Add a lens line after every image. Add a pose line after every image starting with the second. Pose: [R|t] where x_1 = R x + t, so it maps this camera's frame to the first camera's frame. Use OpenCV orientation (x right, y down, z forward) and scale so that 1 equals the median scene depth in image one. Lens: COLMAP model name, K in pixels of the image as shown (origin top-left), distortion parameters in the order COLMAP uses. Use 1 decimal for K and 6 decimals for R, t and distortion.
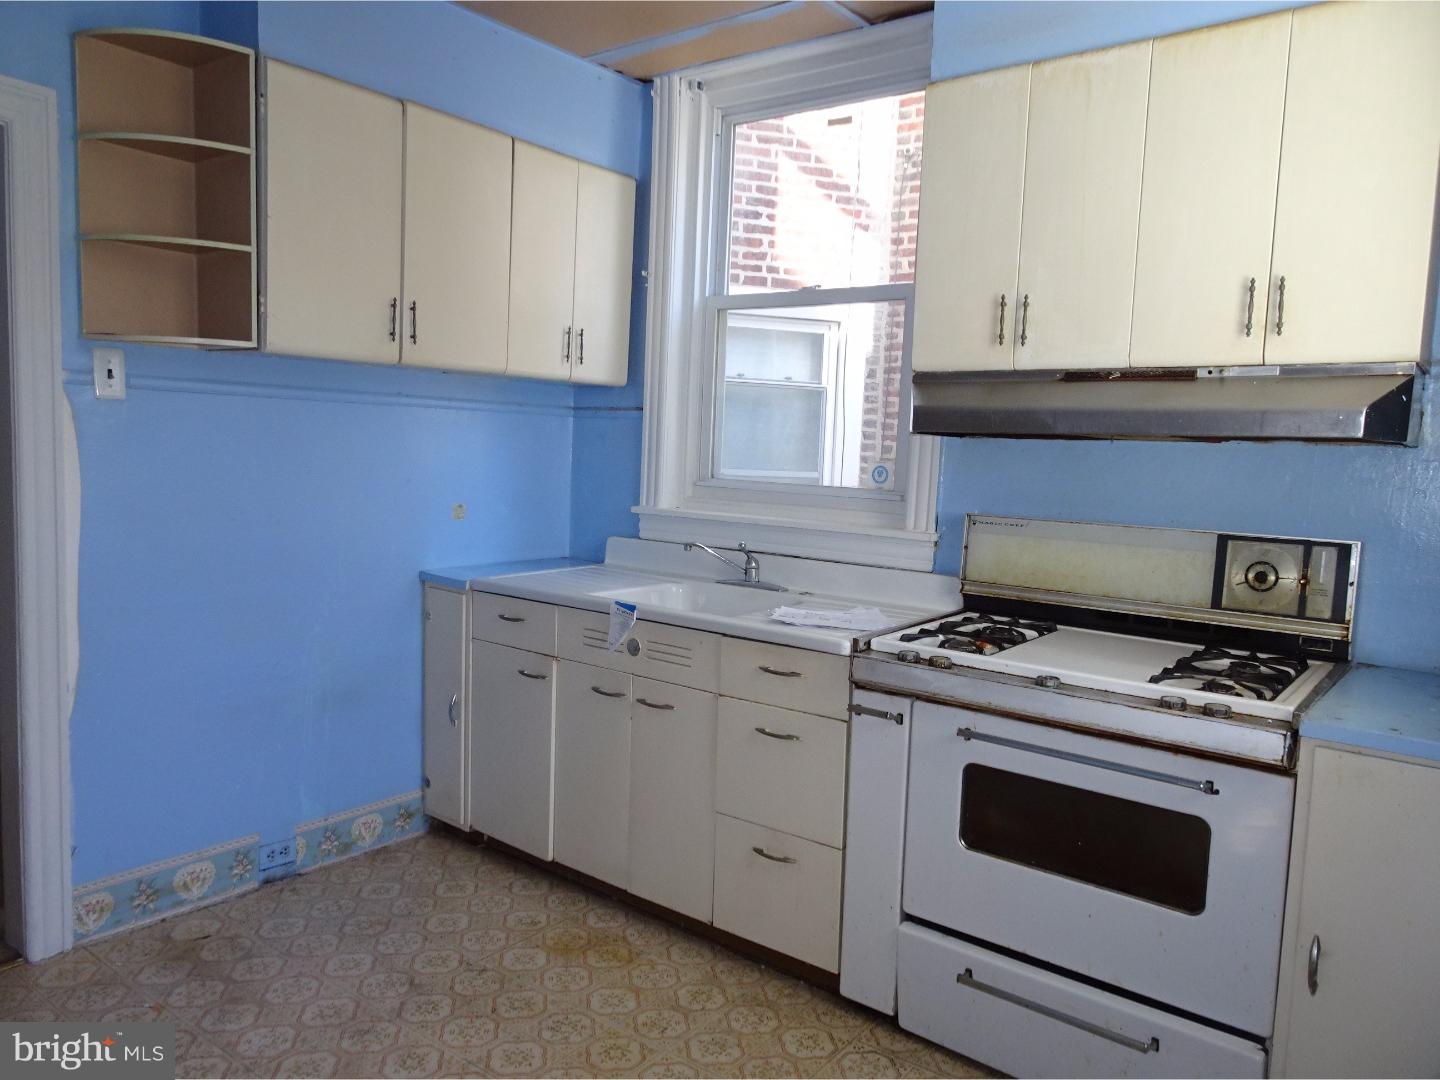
lens RADIAL K [[1023.2, 0, 709.9], [0, 1023.2, 543.1], [0, 0, 1]] dist [-0.009832, 0.006752]
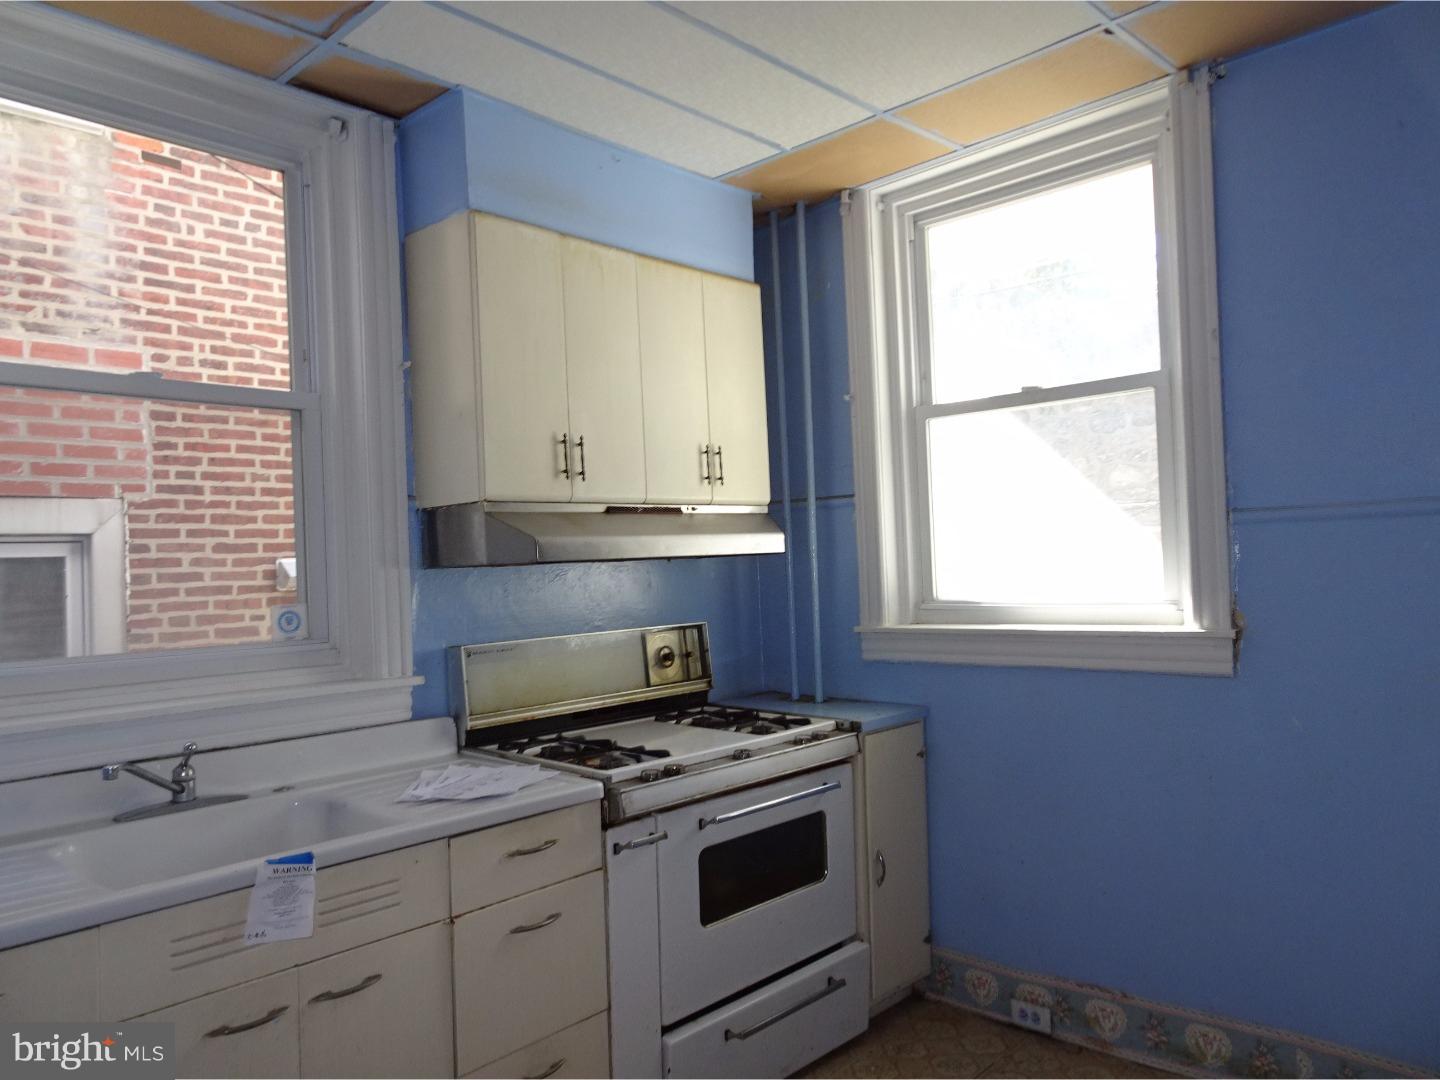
lens RADIAL K [[1023.2, 0, 710.1], [0, 1023.2, 542.1], [0, 0, 1]] dist [-0.009832, 0.006752]
pose [[0.087605, -0.015999, 0.996027, -0.815501], [0.138856, 0.990306, 0.003694, -0.116221], [-0.986430, 0.137981, 0.088977, 0.799792]]
